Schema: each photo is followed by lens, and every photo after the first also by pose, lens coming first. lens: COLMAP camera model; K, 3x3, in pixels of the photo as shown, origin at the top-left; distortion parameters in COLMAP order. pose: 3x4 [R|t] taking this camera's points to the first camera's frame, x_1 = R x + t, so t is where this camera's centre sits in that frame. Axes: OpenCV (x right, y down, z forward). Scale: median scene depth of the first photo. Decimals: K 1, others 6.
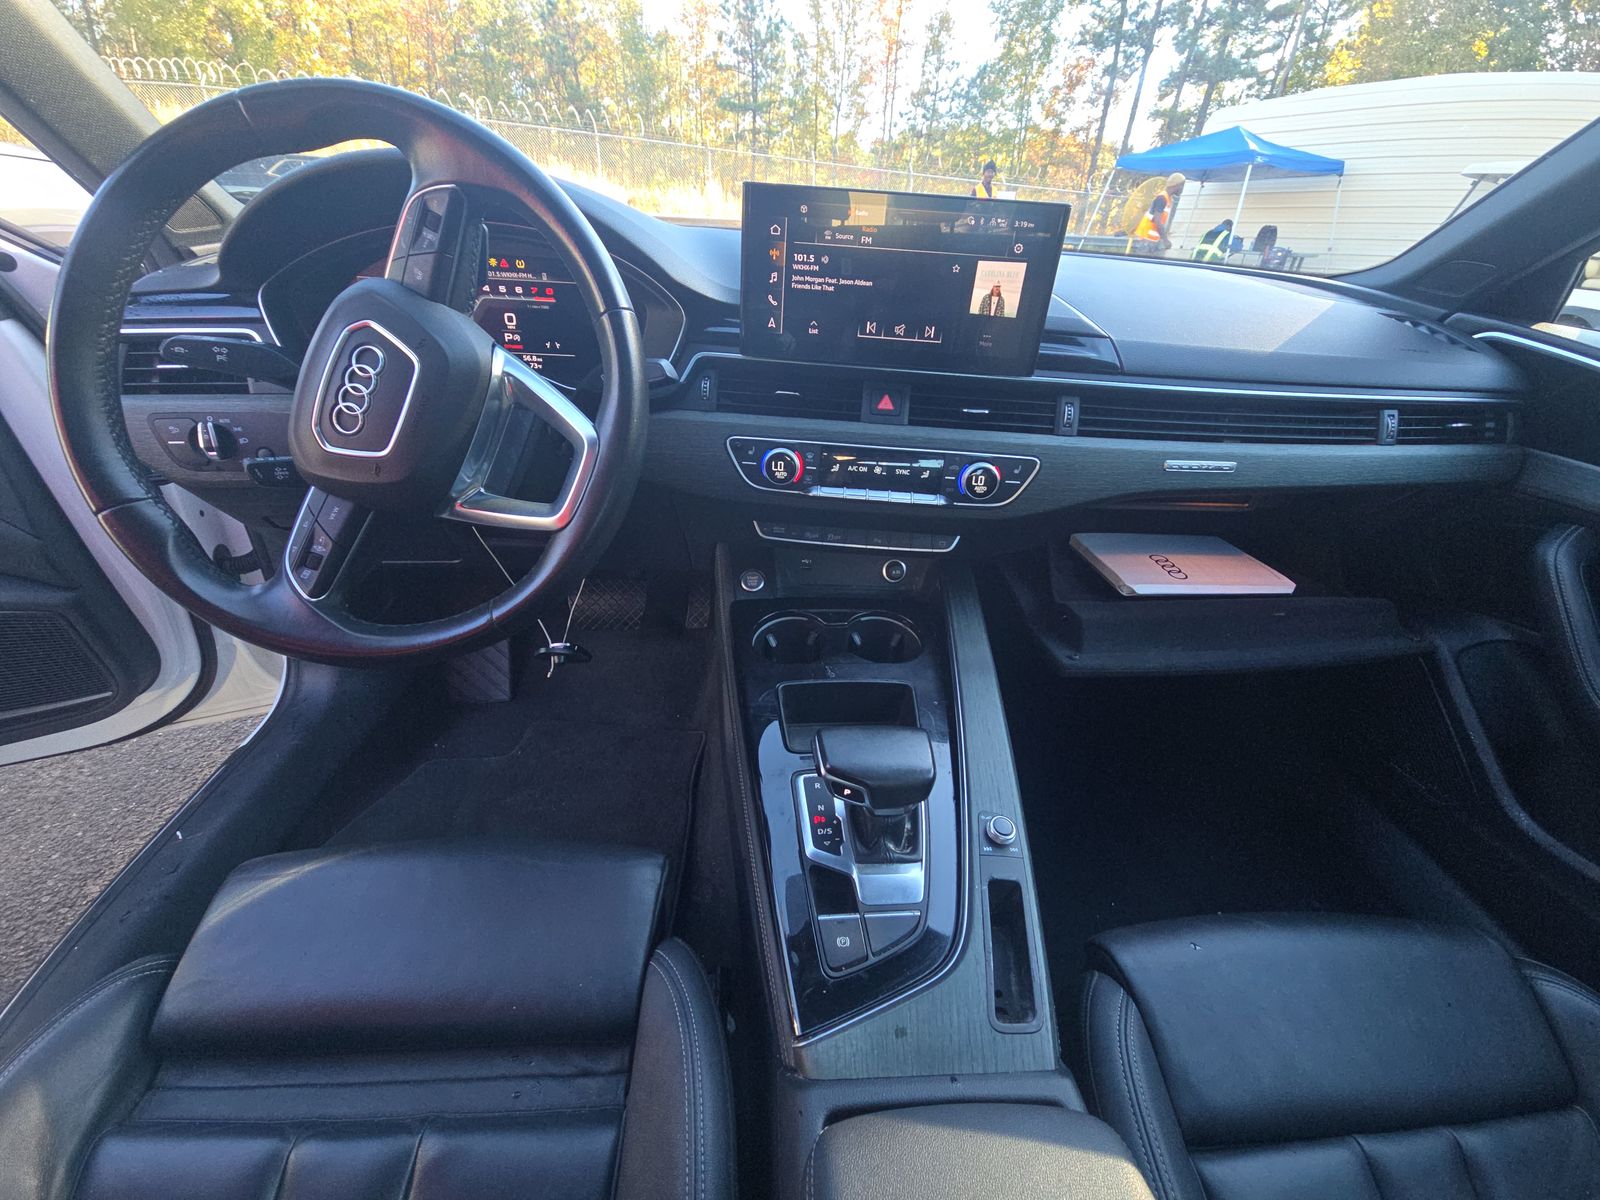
lens RADIAL K [[635.3, 0, 811.7], [0, 635.3, 630.2], [0, 0, 1]] dist [0.000929, -0.000293]
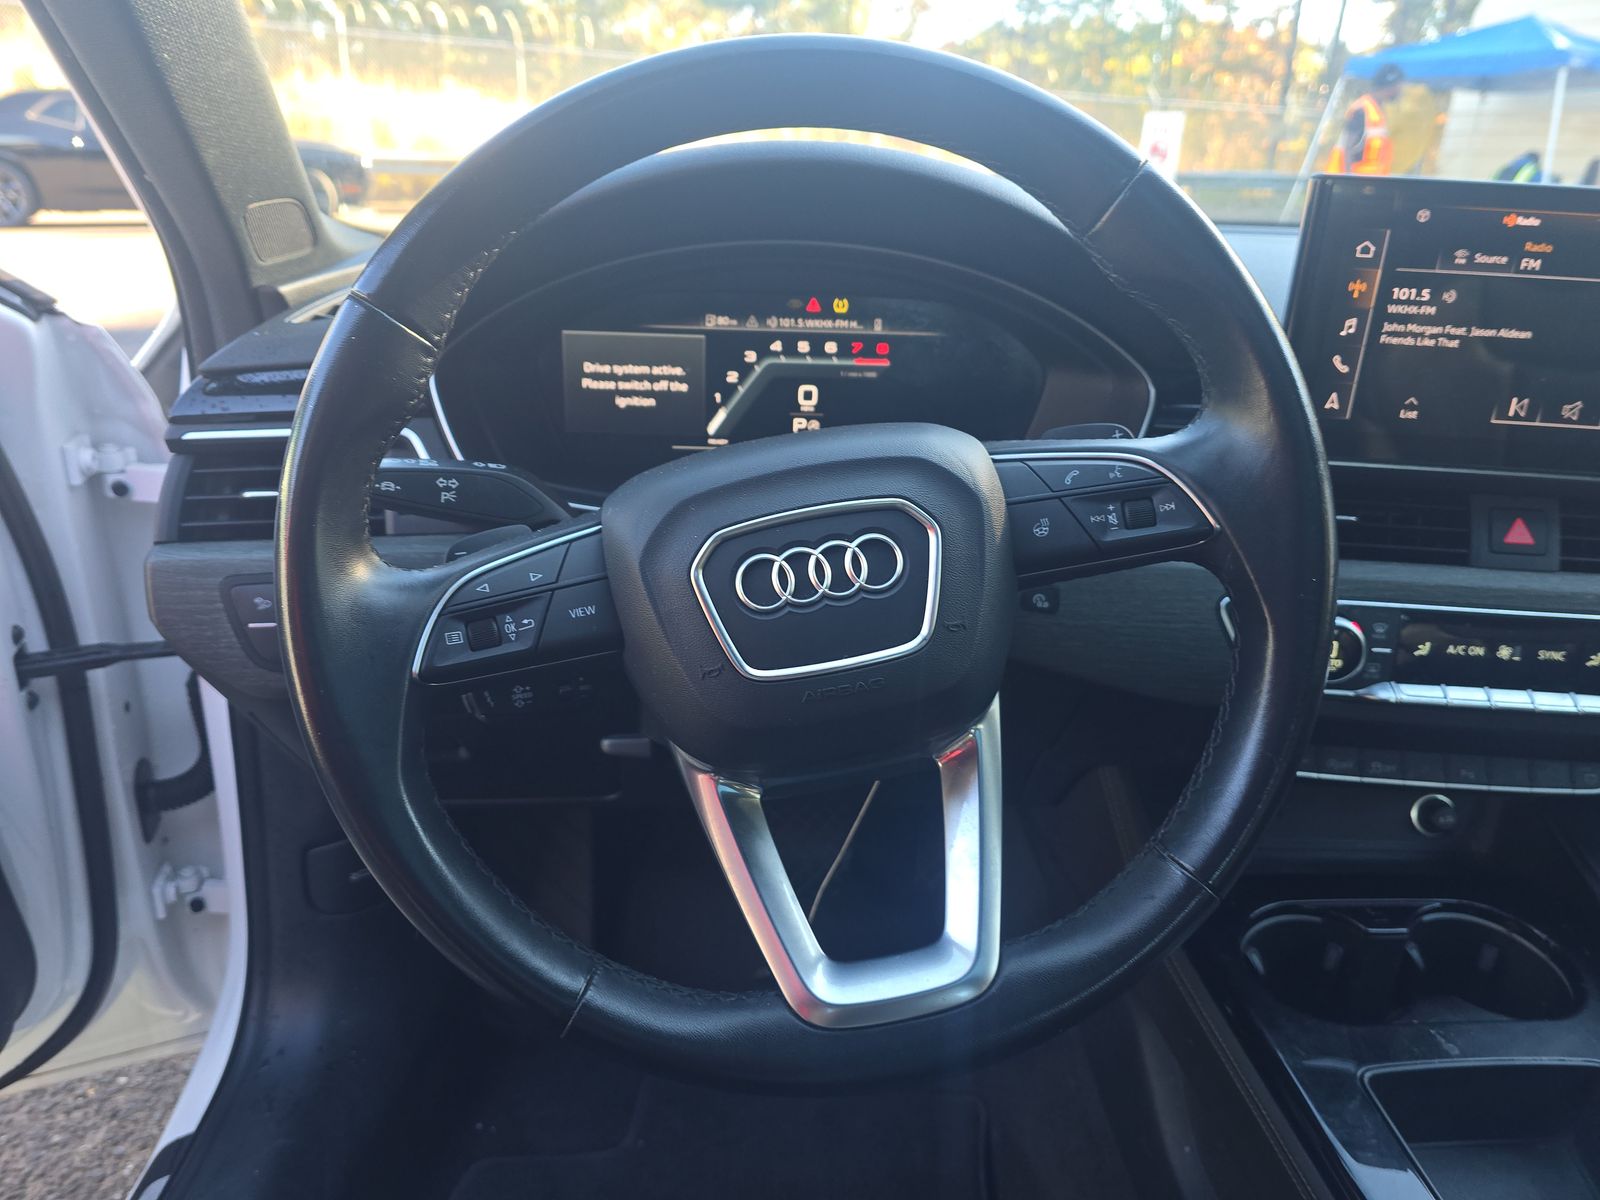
lens RADIAL K [[1088.0, 0, 813.9], [0, 1088.0, 655.1], [0, 0, 1]] dist [0.029602, -0.034067]
pose [[0.999641, -0.010447, -0.024688, -0.454078], [0.006671, 0.988915, -0.148333, -0.115646], [0.025964, 0.148115, 0.988629, 0.069550]]
